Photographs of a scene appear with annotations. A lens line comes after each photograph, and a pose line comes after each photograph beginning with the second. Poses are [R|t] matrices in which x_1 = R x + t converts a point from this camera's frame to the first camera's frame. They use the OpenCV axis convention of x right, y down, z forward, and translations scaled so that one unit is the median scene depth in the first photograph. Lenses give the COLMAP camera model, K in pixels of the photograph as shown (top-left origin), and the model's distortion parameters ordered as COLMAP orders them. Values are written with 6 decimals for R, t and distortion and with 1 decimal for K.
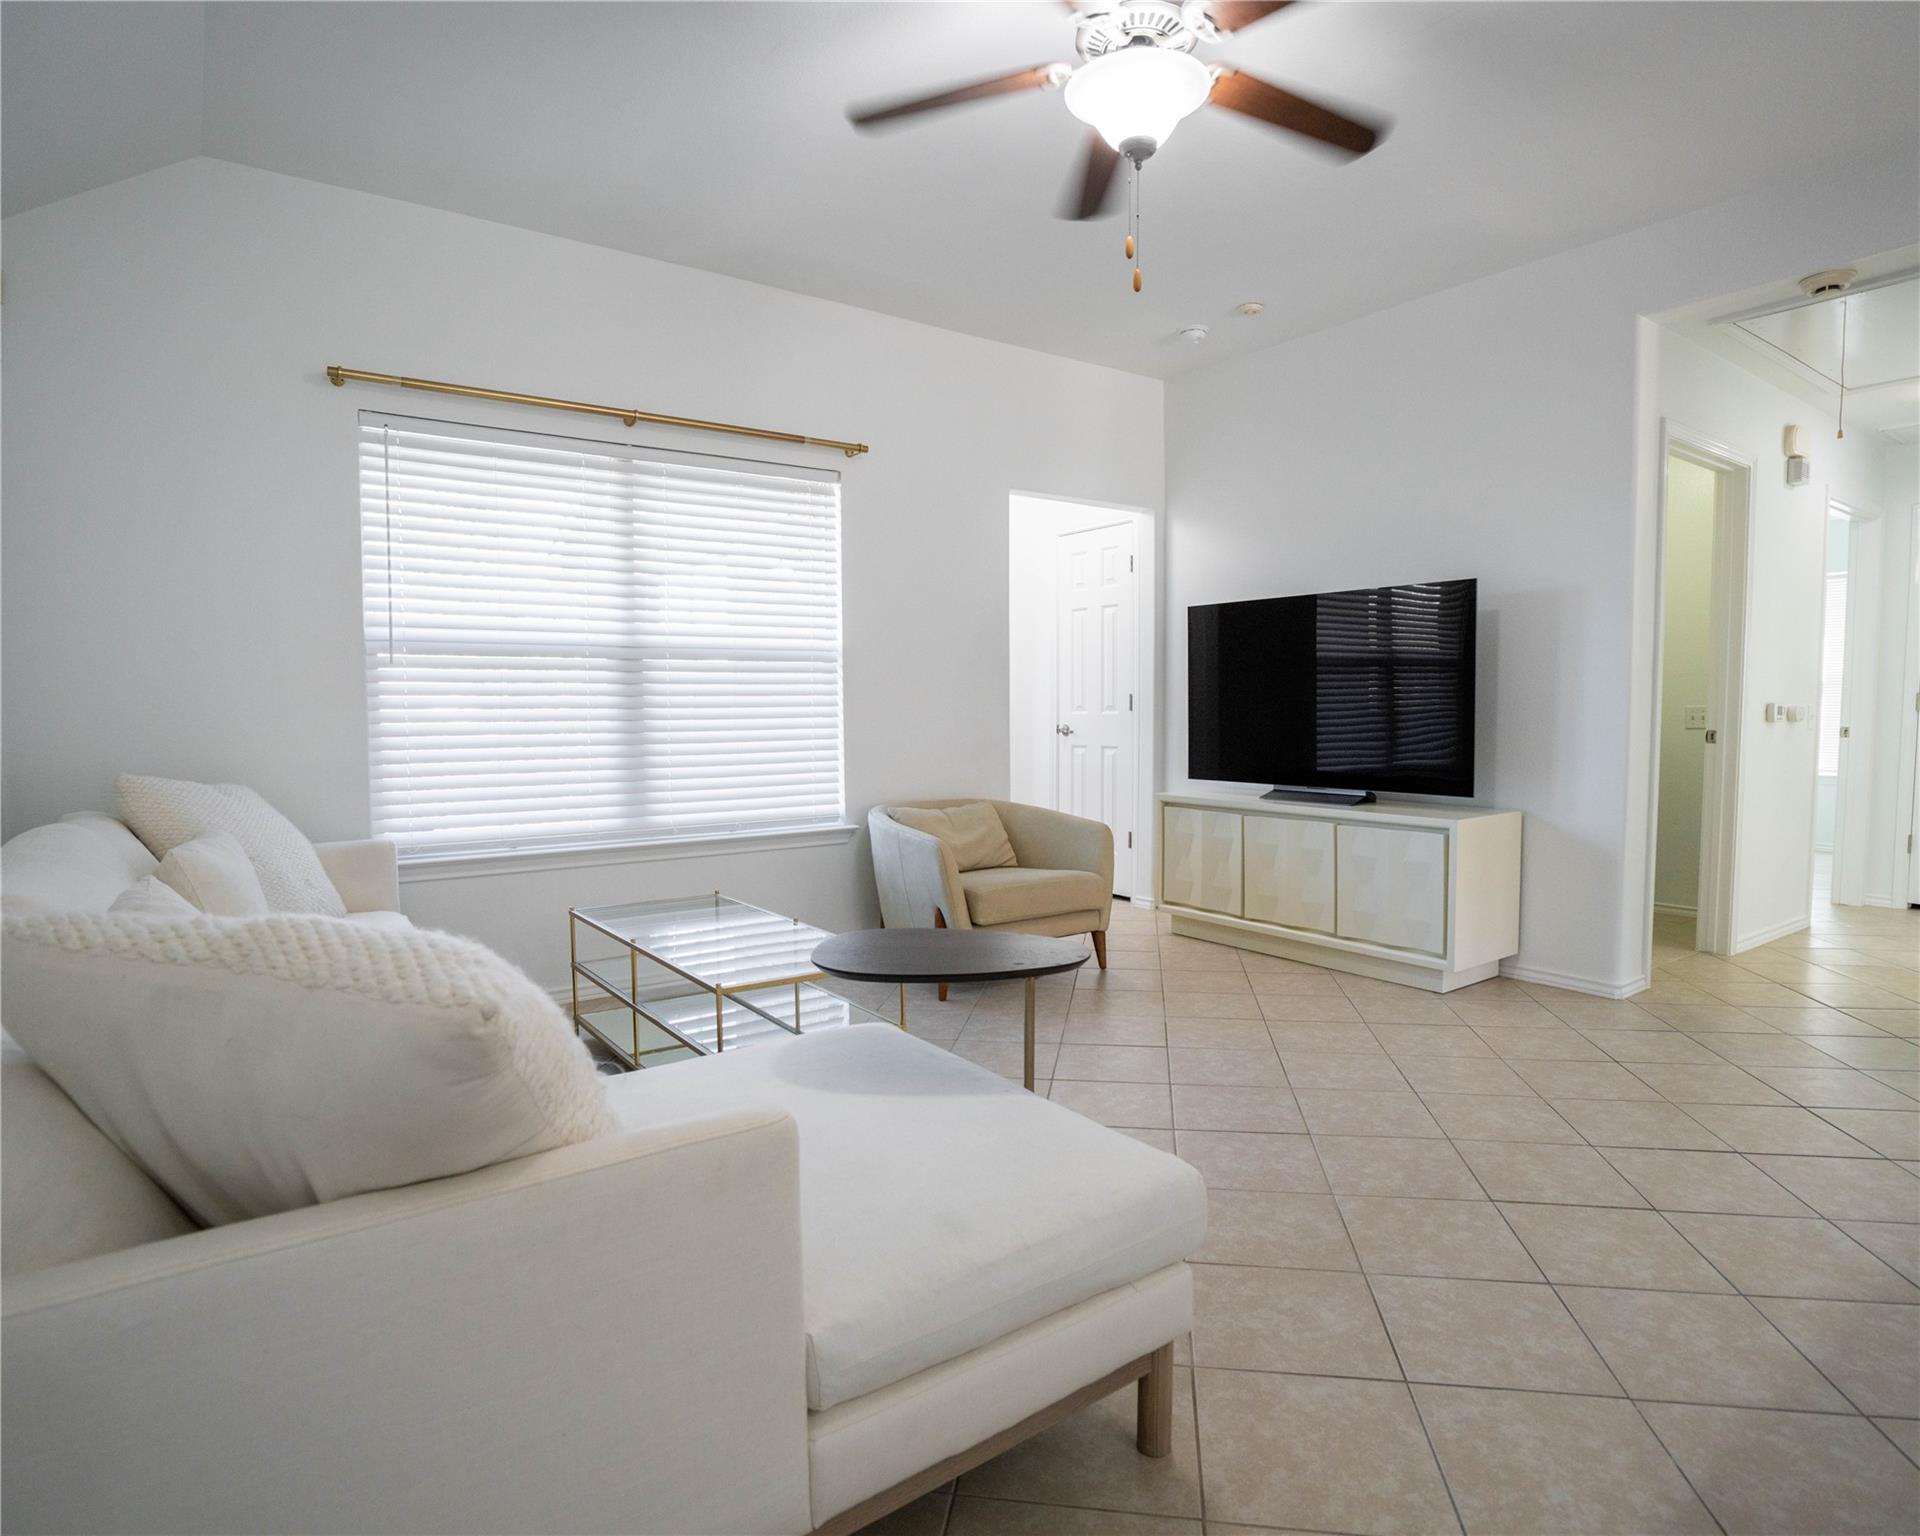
lens RADIAL K [[1094.3, 0, 967.3], [0, 1094.3, 763.4], [0, 0, 1]] dist [-0.052358, 0.022617]
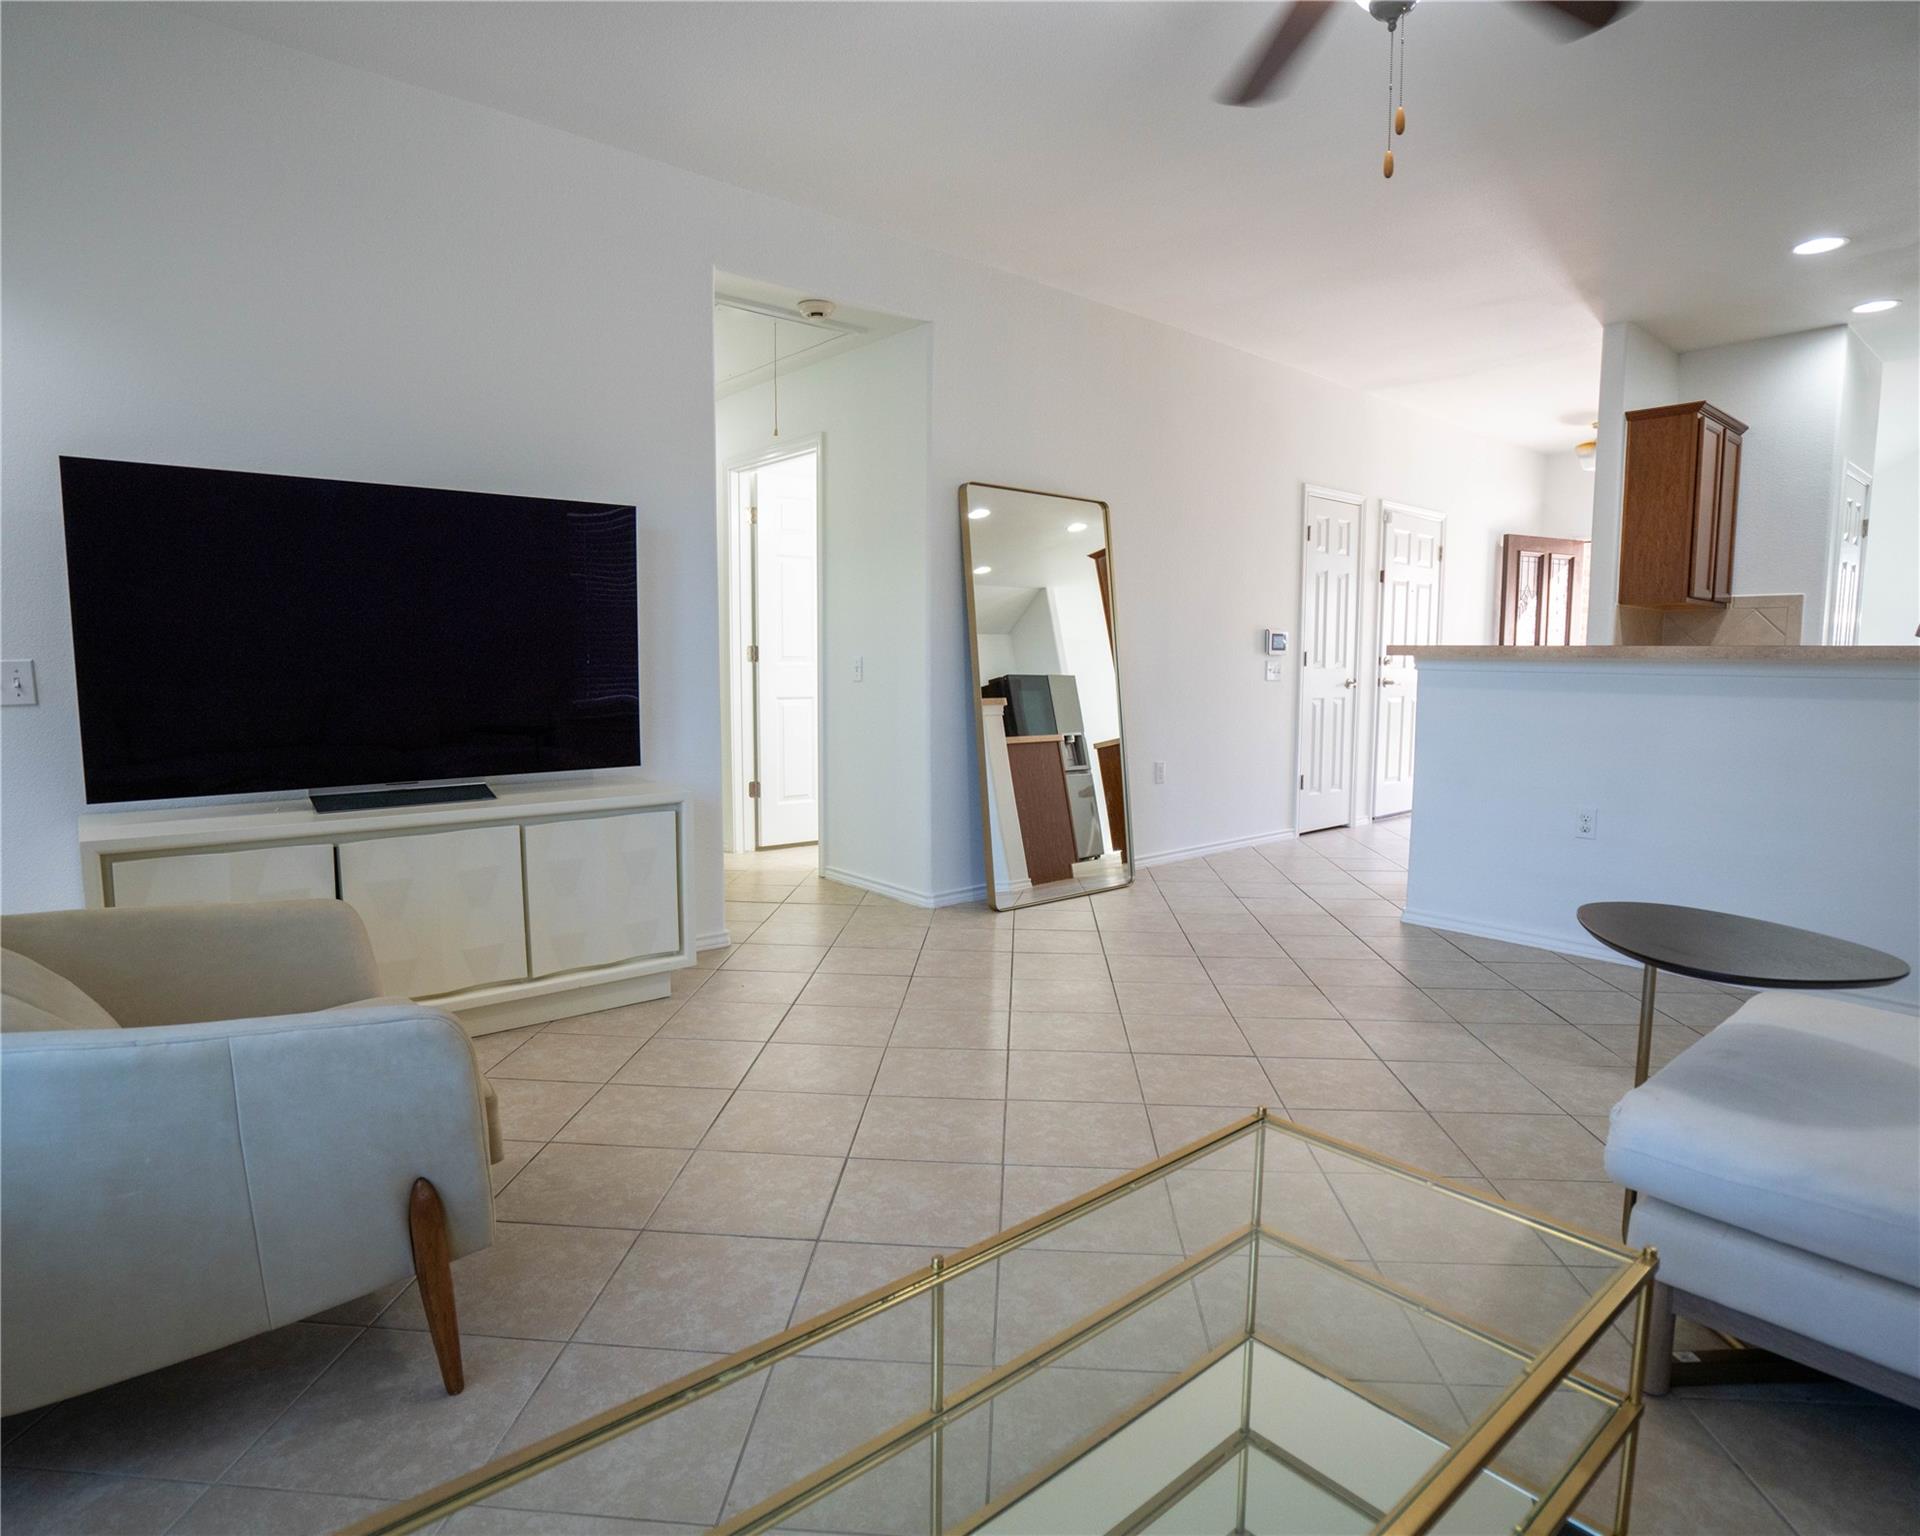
lens RADIAL K [[1094.3, 0, 954.4], [0, 1094.3, 764.4], [0, 0, 1]] dist [-0.052358, 0.022617]
pose [[-0.069980, -0.097876, 0.992735, -0.418229], [0.048946, 0.993639, 0.101415, -0.046600], [-0.996347, 0.055688, -0.064744, 0.827513]]
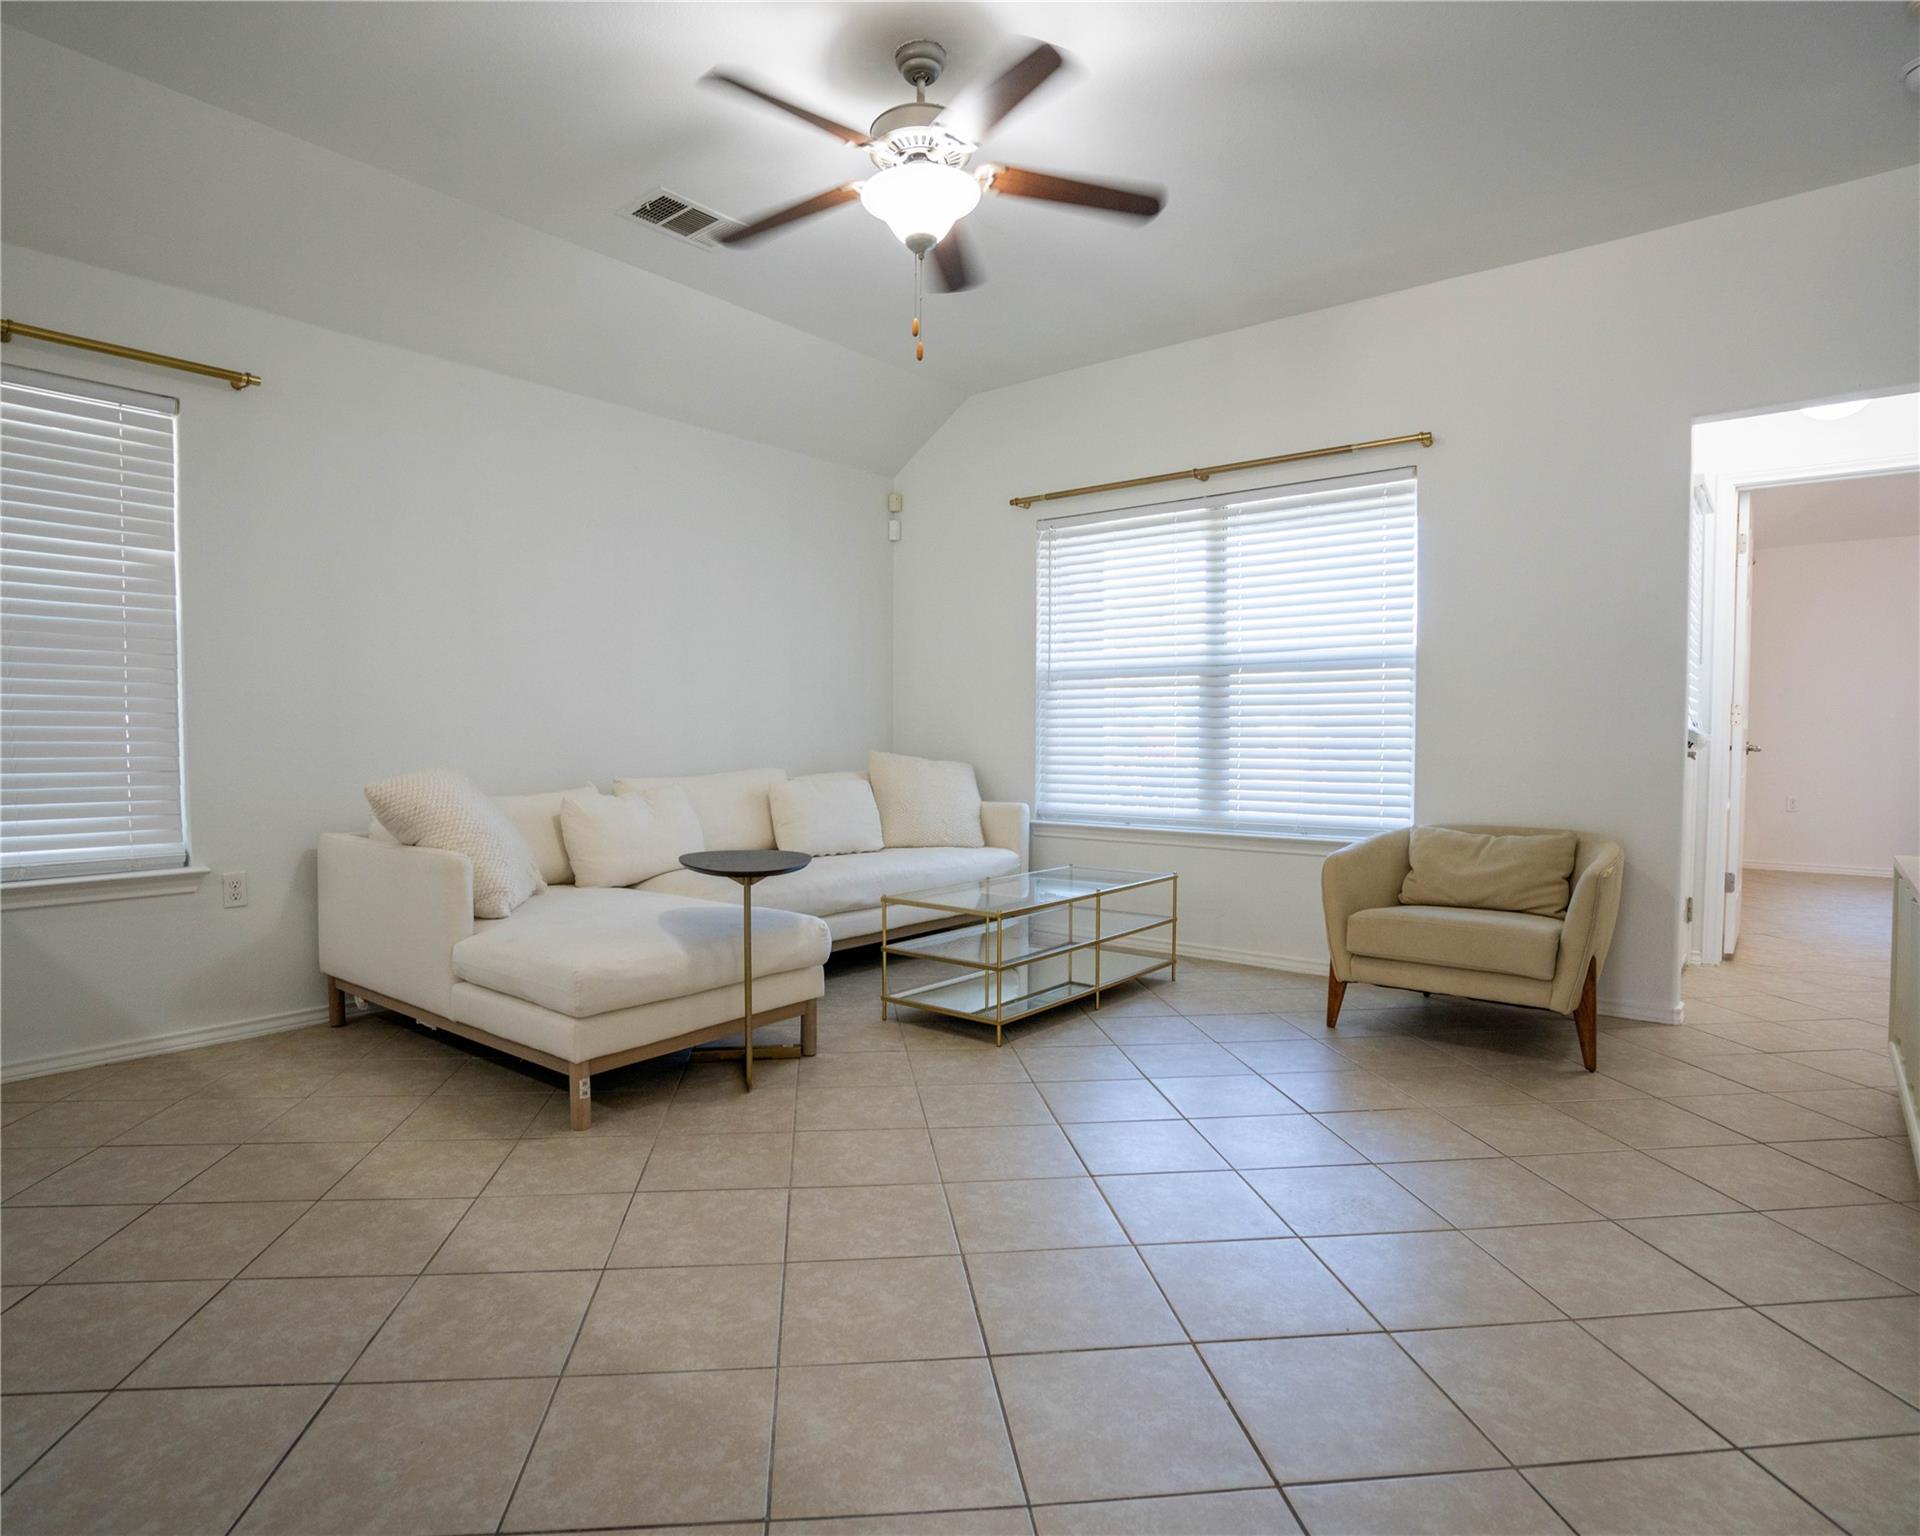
lens RADIAL K [[1094.3, 0, 951.1], [0, 1094.3, 772.3], [0, 0, 1]] dist [-0.052358, 0.022617]
pose [[0.242863, 0.041368, -0.969178, 0.784274], [-0.052919, 0.998168, 0.029345, -0.010178], [0.968616, 0.044161, 0.244607, 0.441622]]
